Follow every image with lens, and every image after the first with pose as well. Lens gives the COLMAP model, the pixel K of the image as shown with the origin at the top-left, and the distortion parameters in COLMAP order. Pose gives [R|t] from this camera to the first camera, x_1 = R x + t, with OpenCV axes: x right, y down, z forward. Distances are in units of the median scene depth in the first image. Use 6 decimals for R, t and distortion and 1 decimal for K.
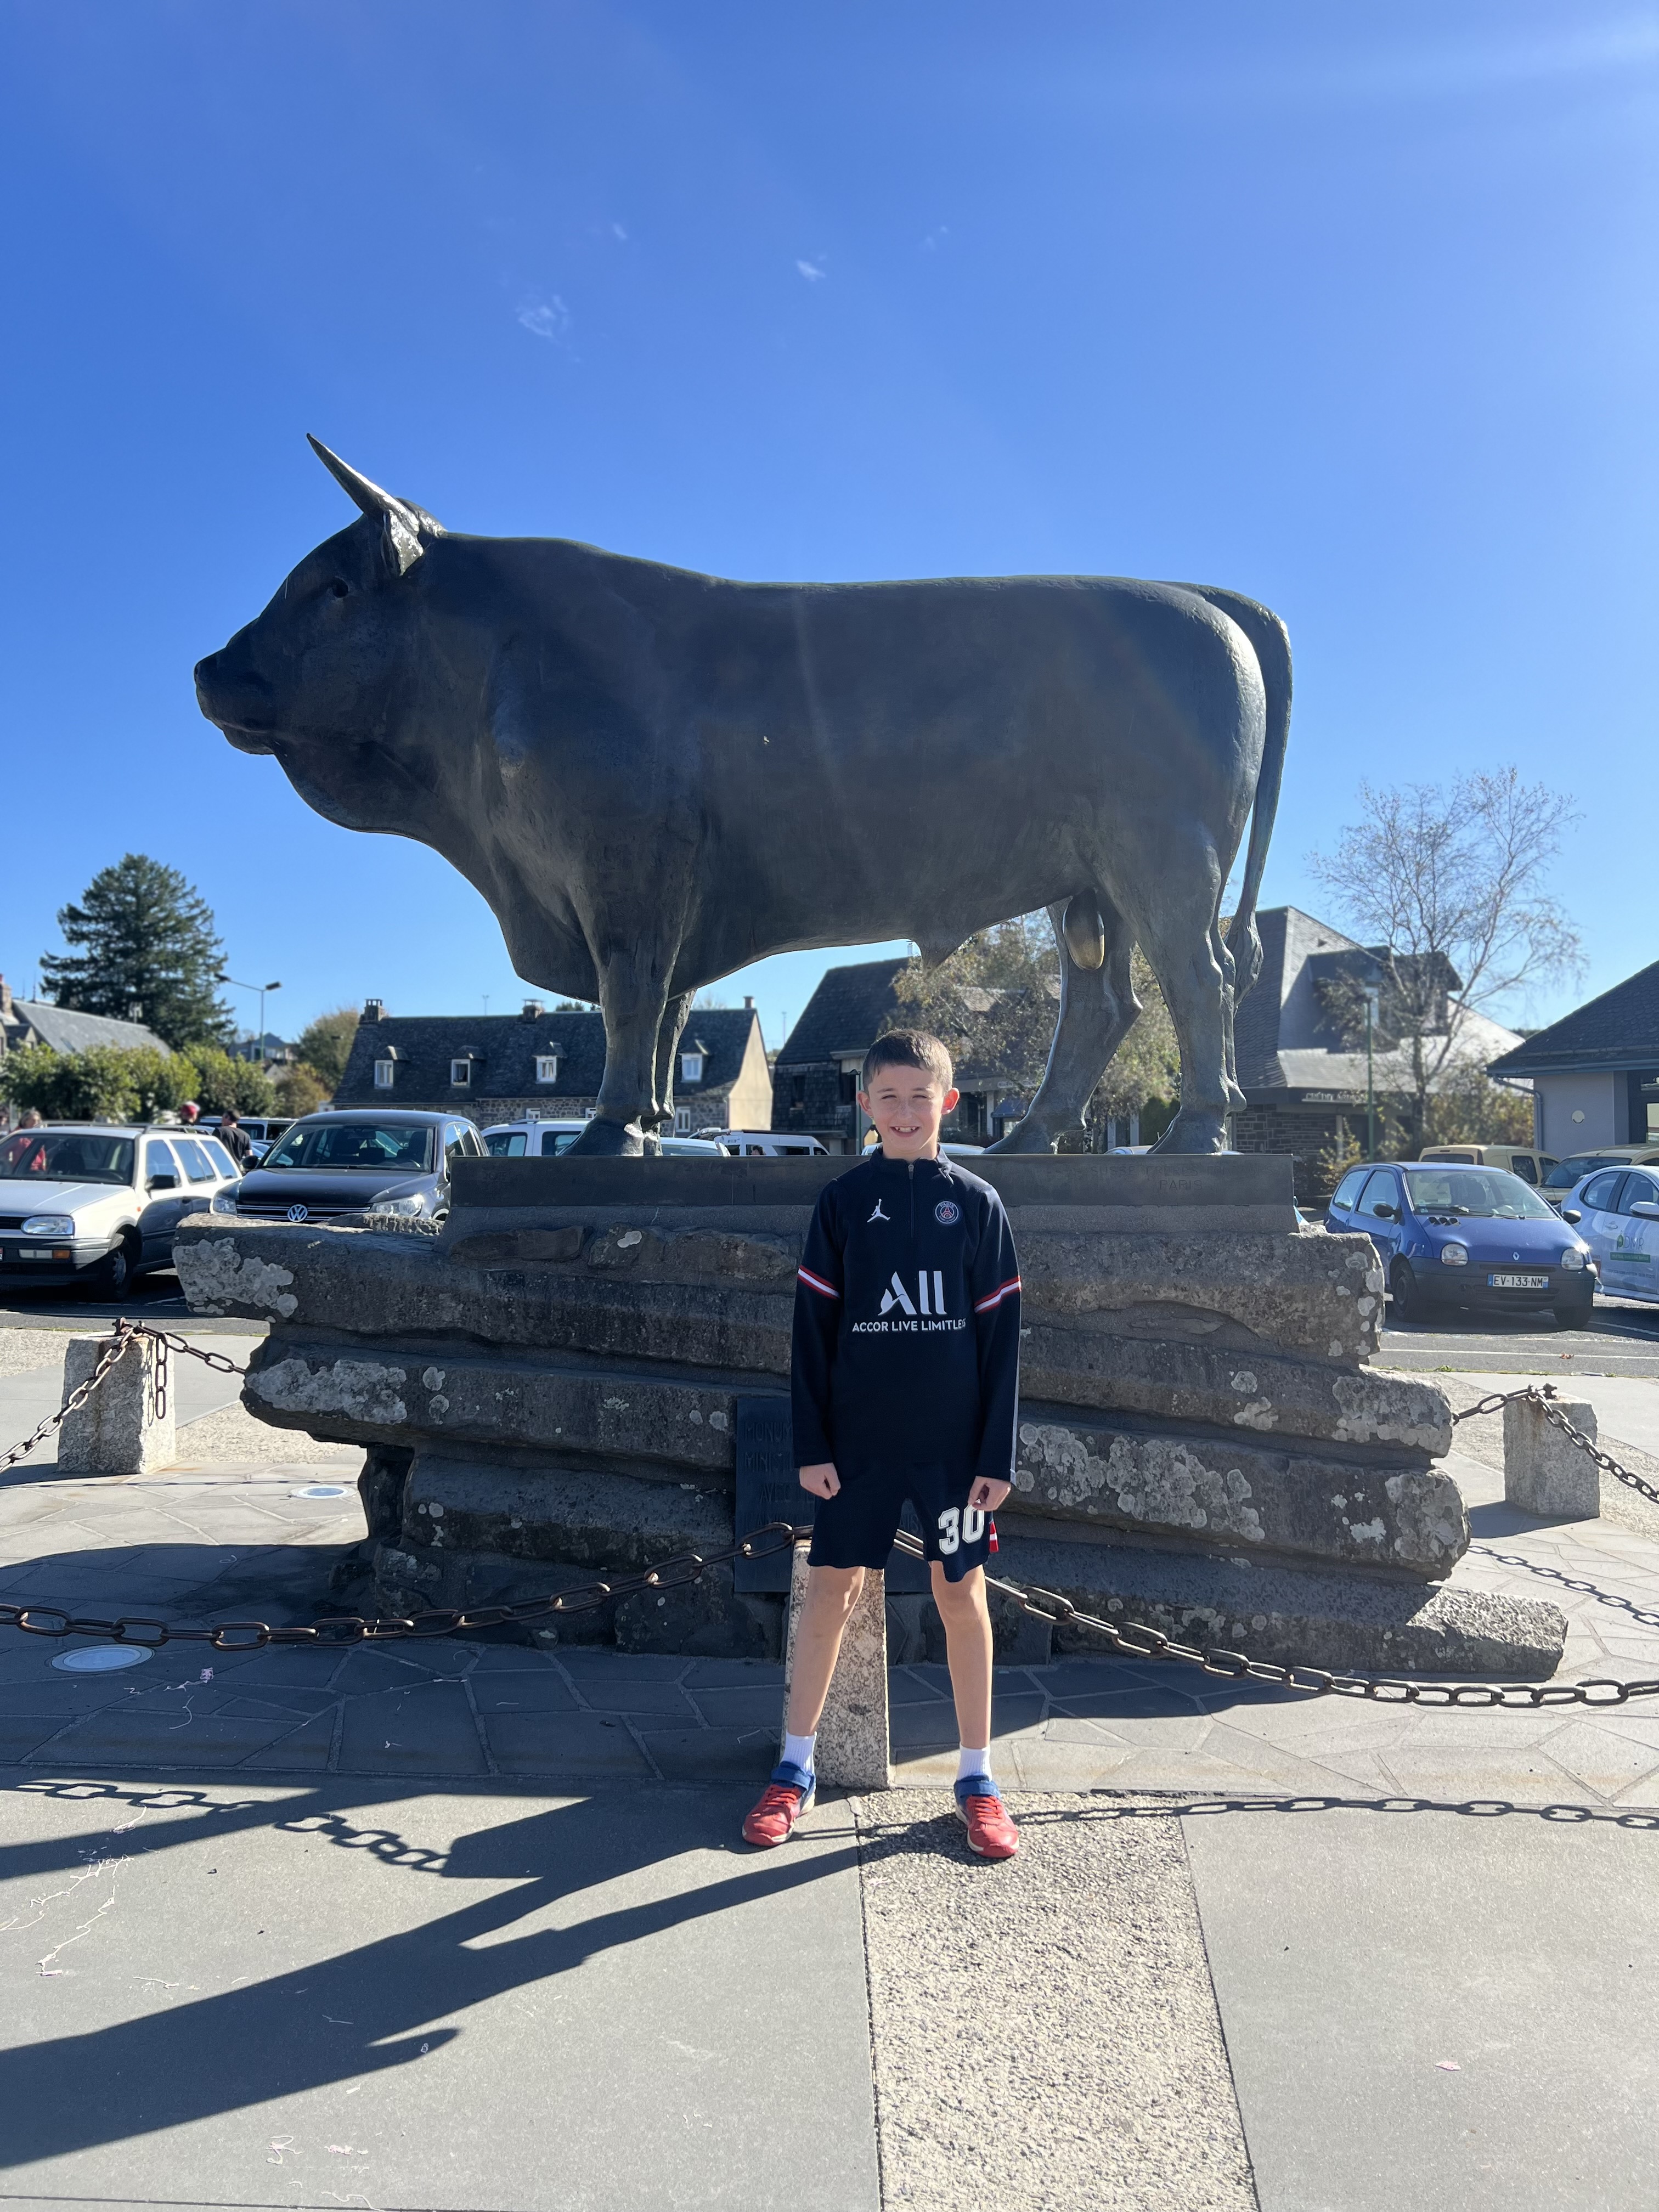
lens RADIAL K [[1649.6, 0, 833.9], [0, 1649.6, 1106.6], [0, 0, 1]] dist [0.033286, -0.059288]
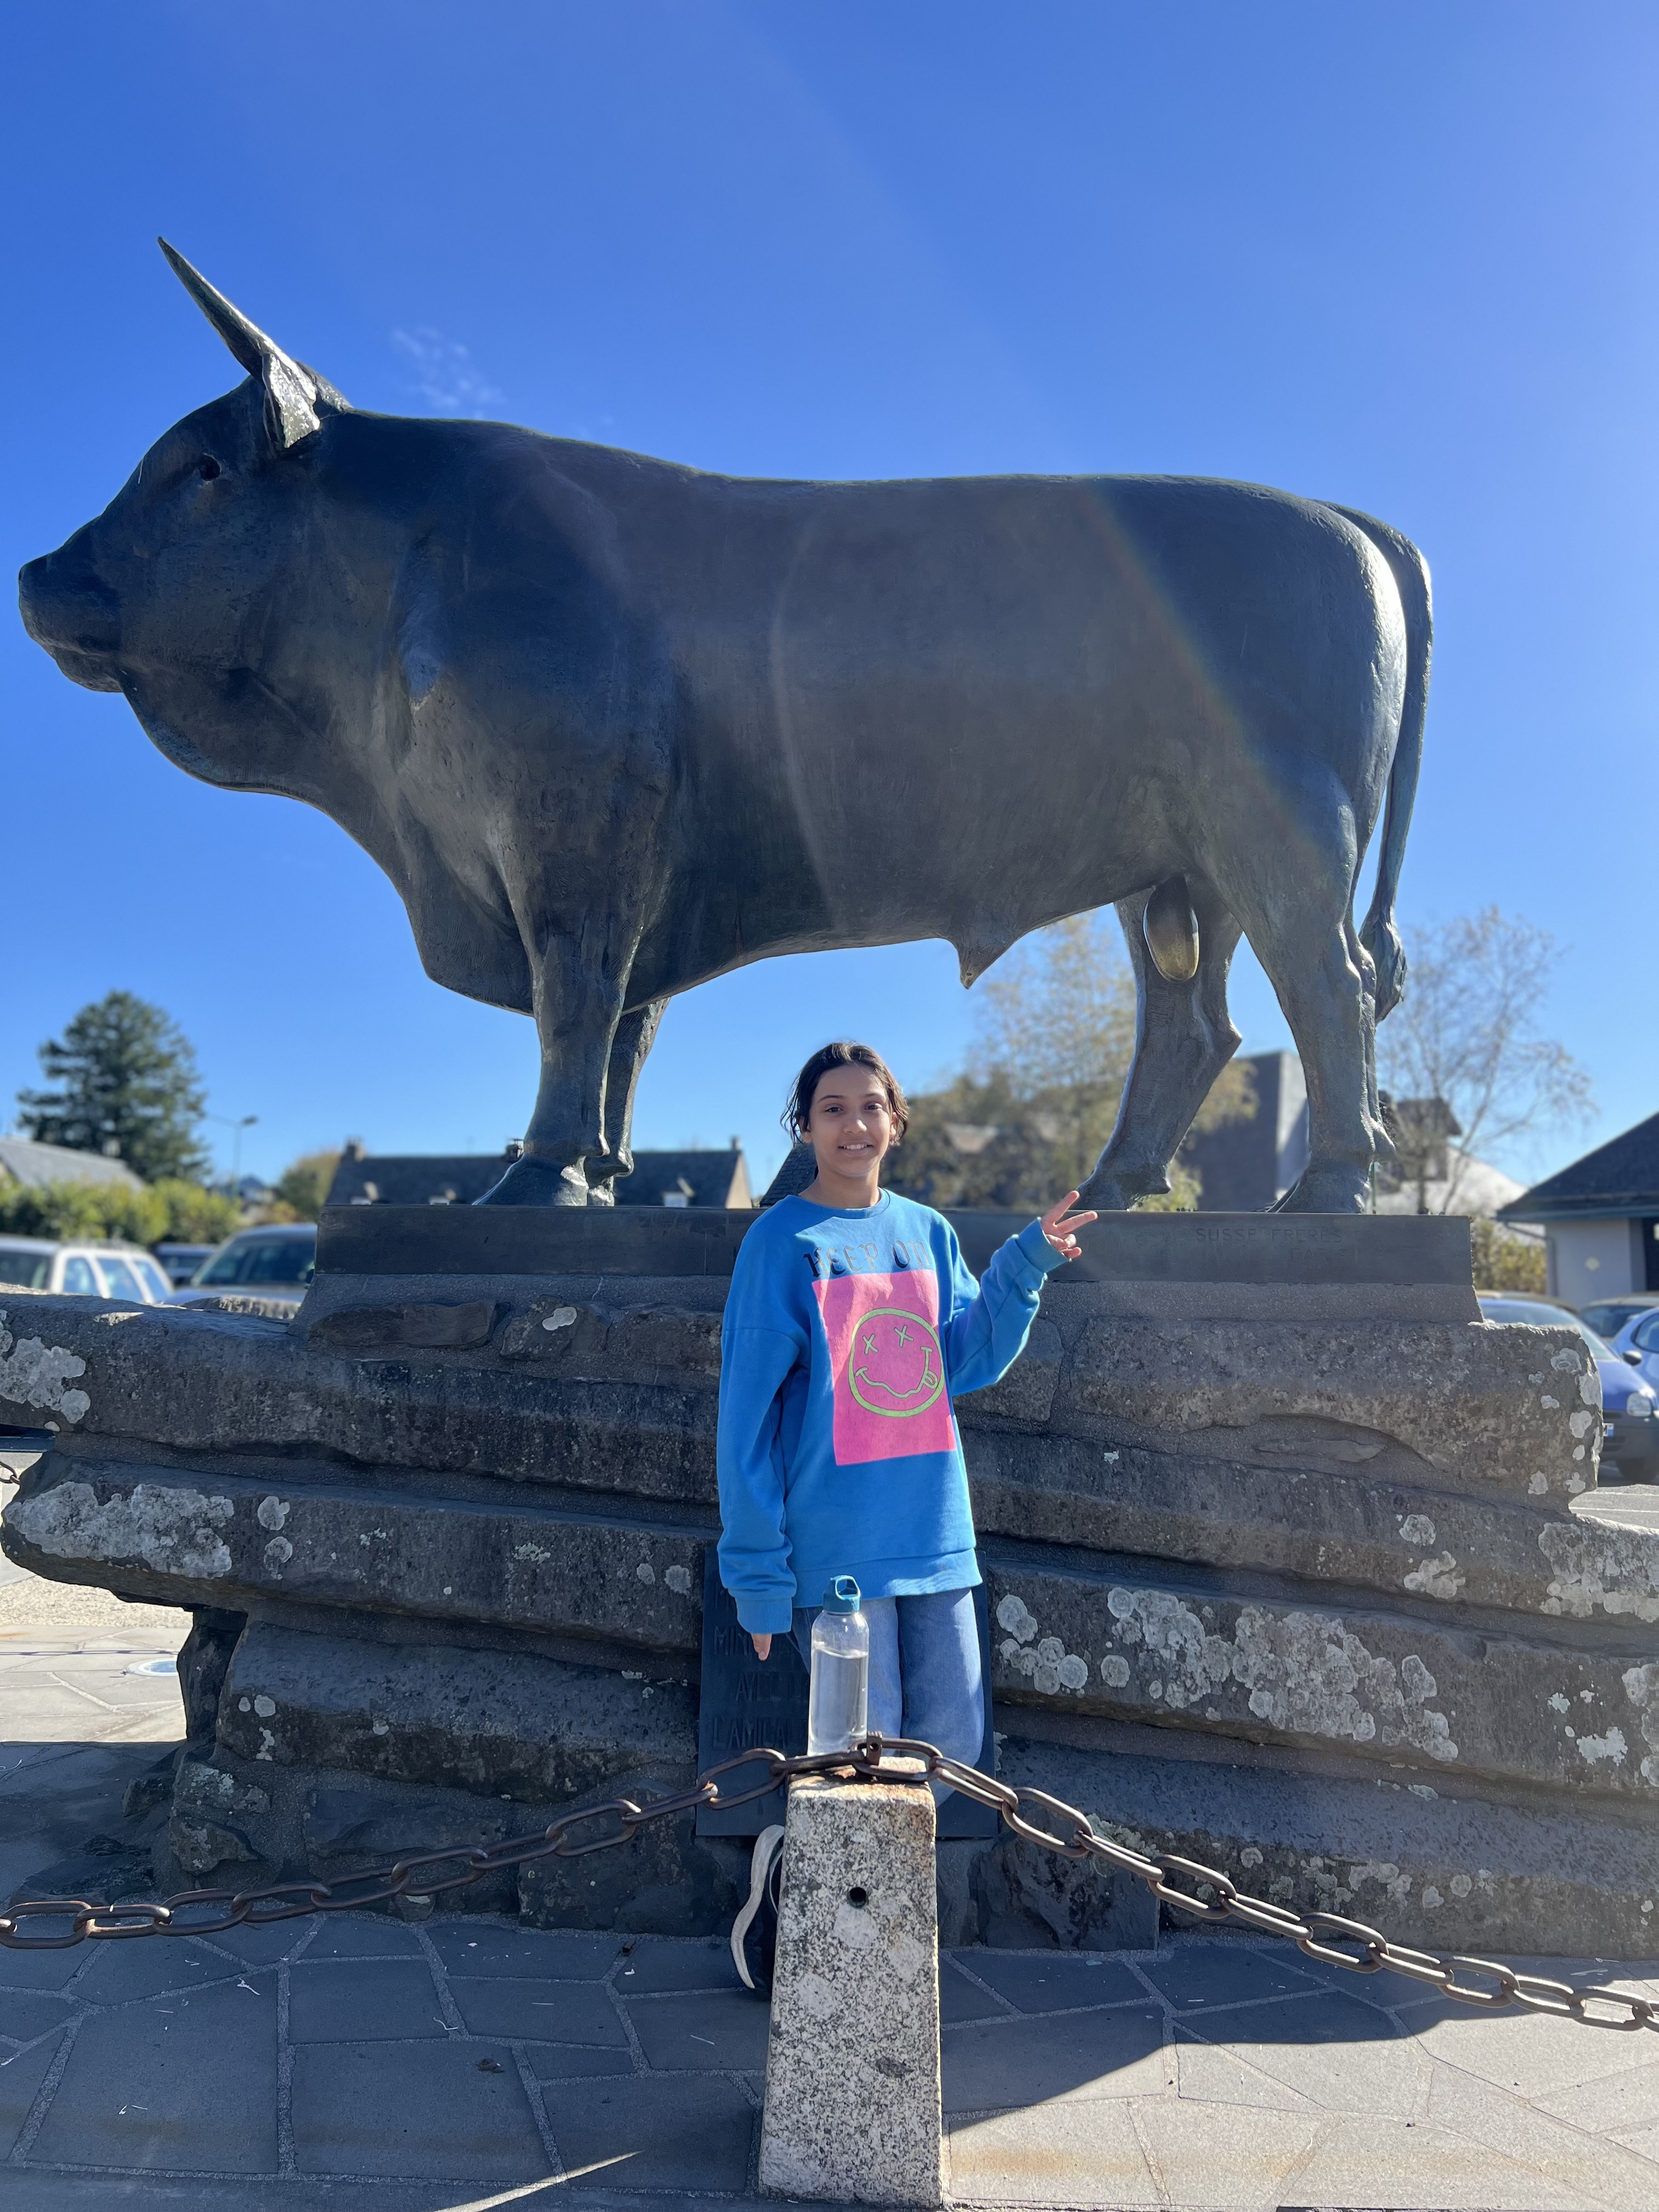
lens RADIAL K [[1651.6, 0, 836.3], [0, 1651.6, 1114.5], [0, 0, 1]] dist [0.006408, -0.004090]
pose [[0.999874, 0.012282, 0.010048, -0.011305], [-0.011371, 0.996220, -0.086122, 0.049159], [-0.011068, 0.085997, 0.996234, 0.259781]]
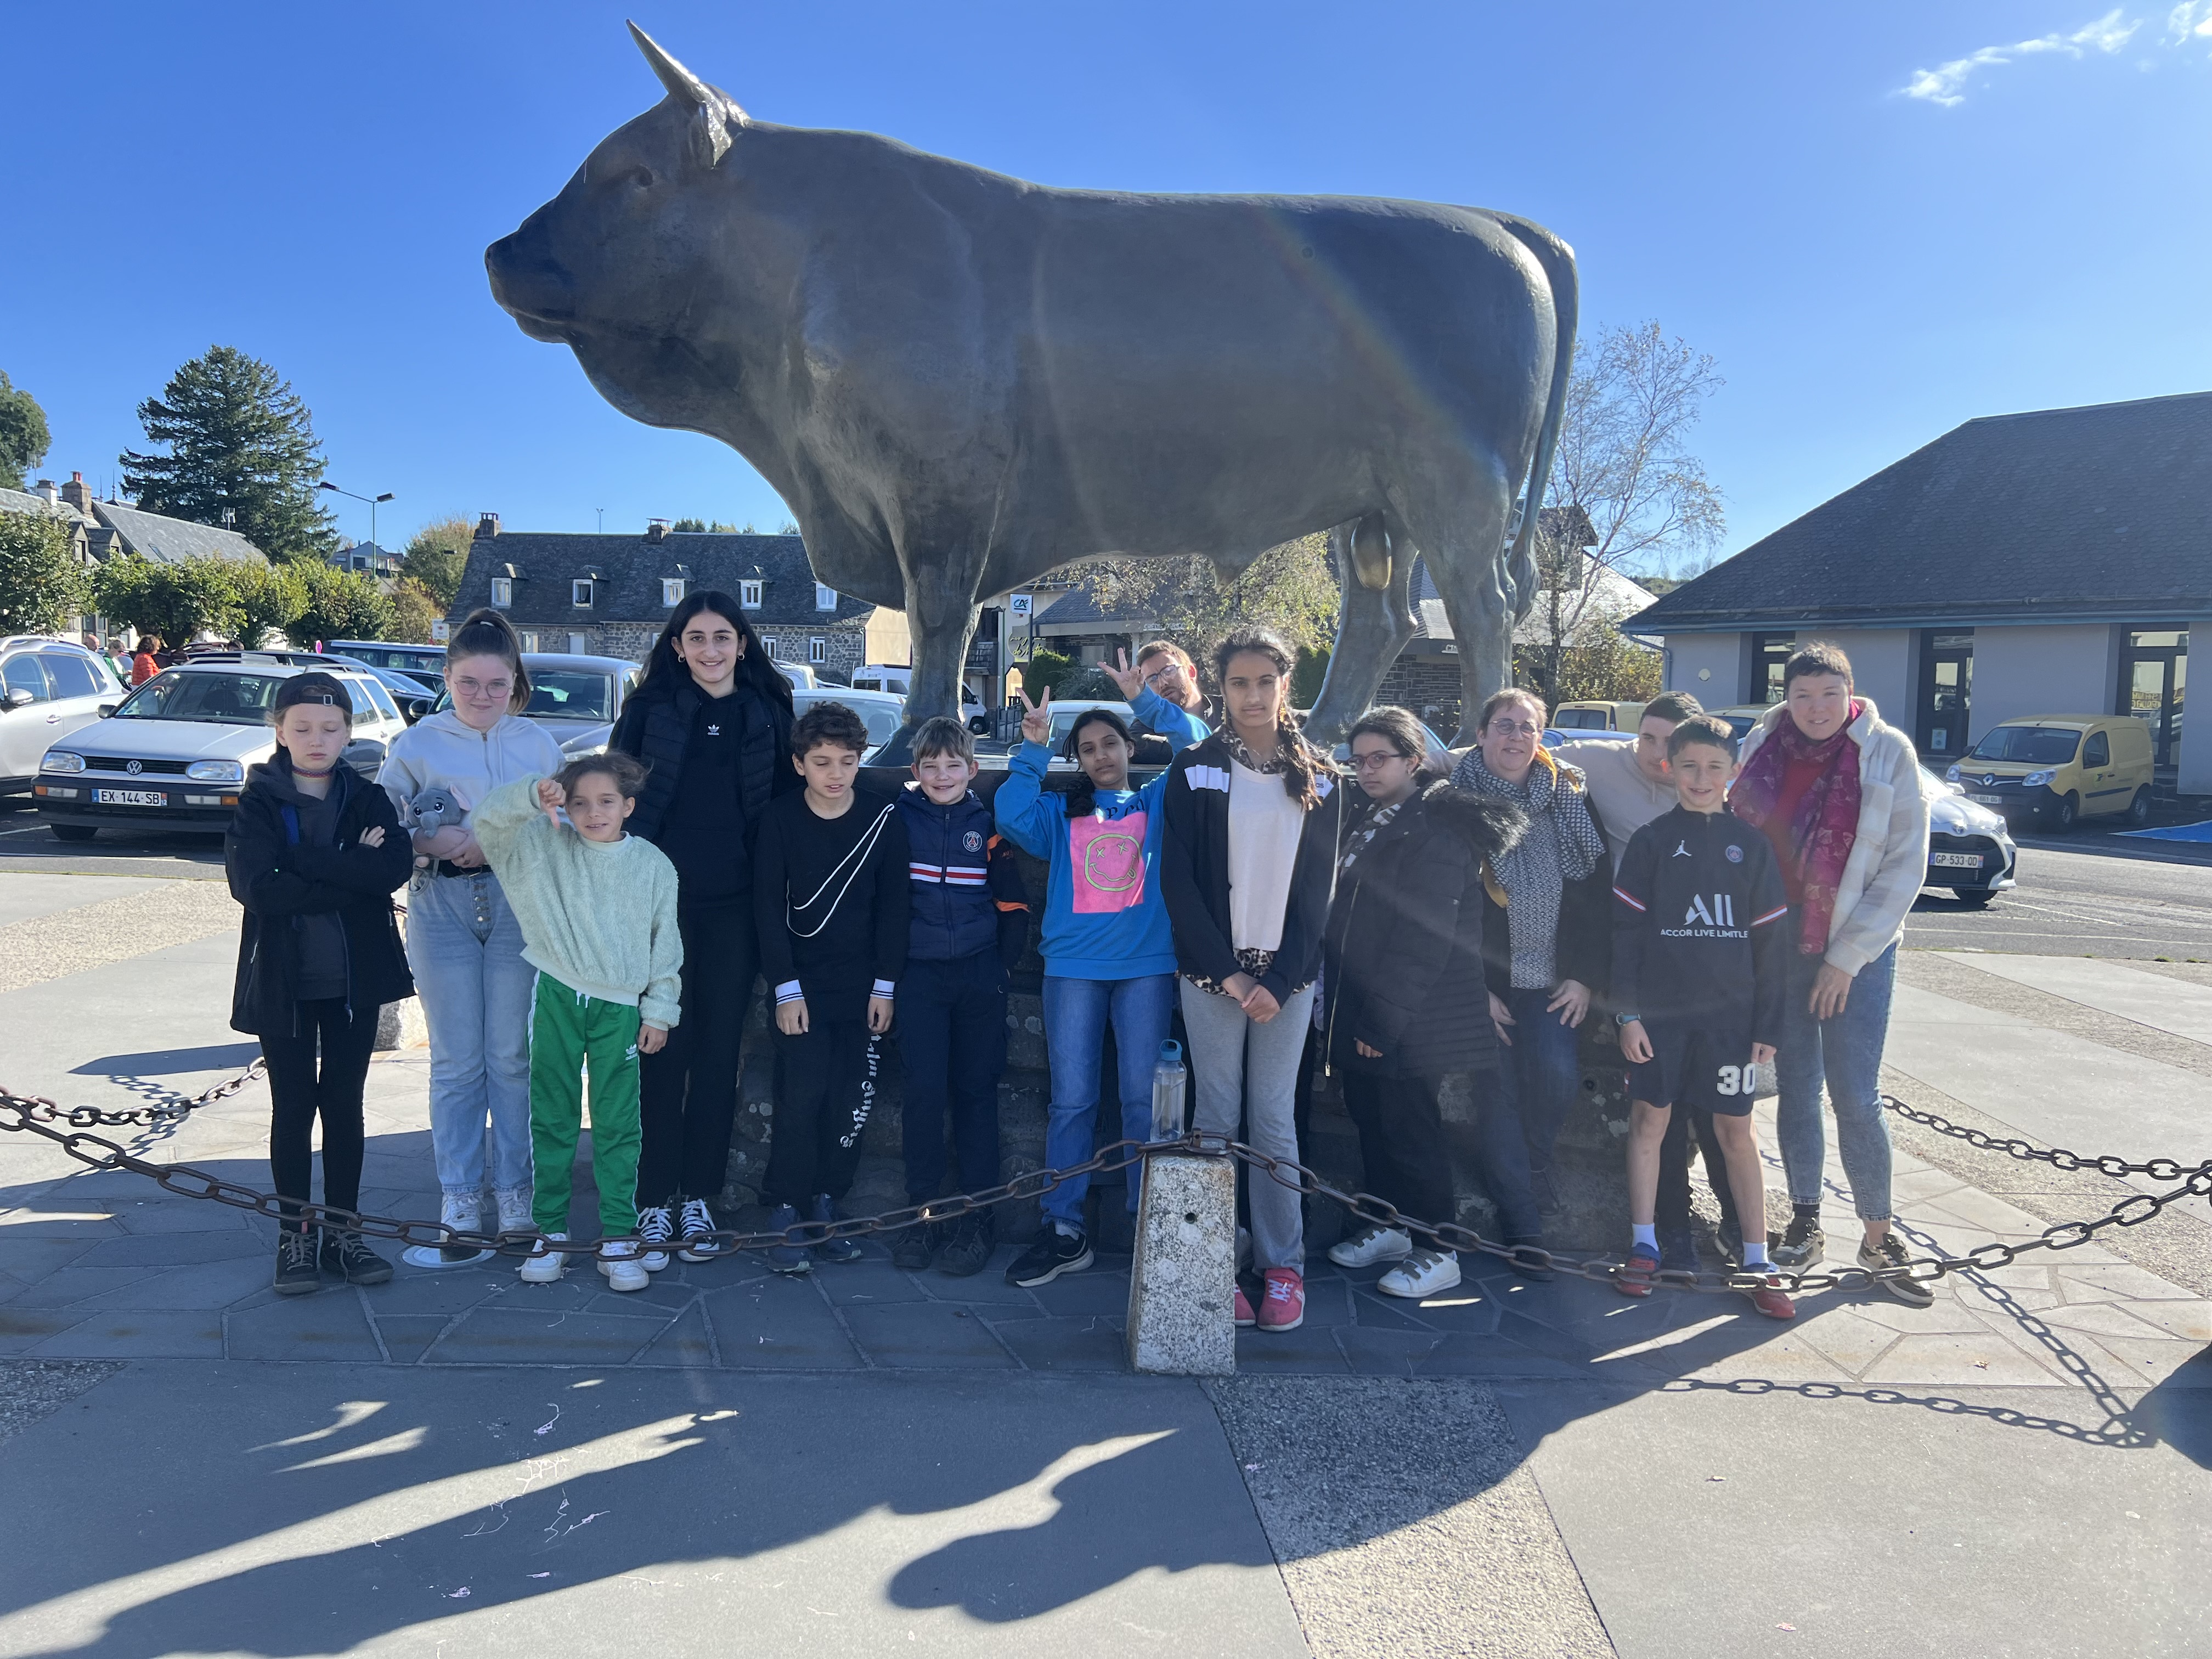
lens RADIAL K [[1652.9, 0, 1108.8], [0, 1652.9, 806.4], [0, 0, 1]] dist [0.031369, -0.038620]
pose [[0.995616, 0.017125, 0.091958, -0.110837], [-0.026469, 0.994496, 0.101379, -0.051381], [-0.089716, -0.103368, 0.990589, -0.030450]]
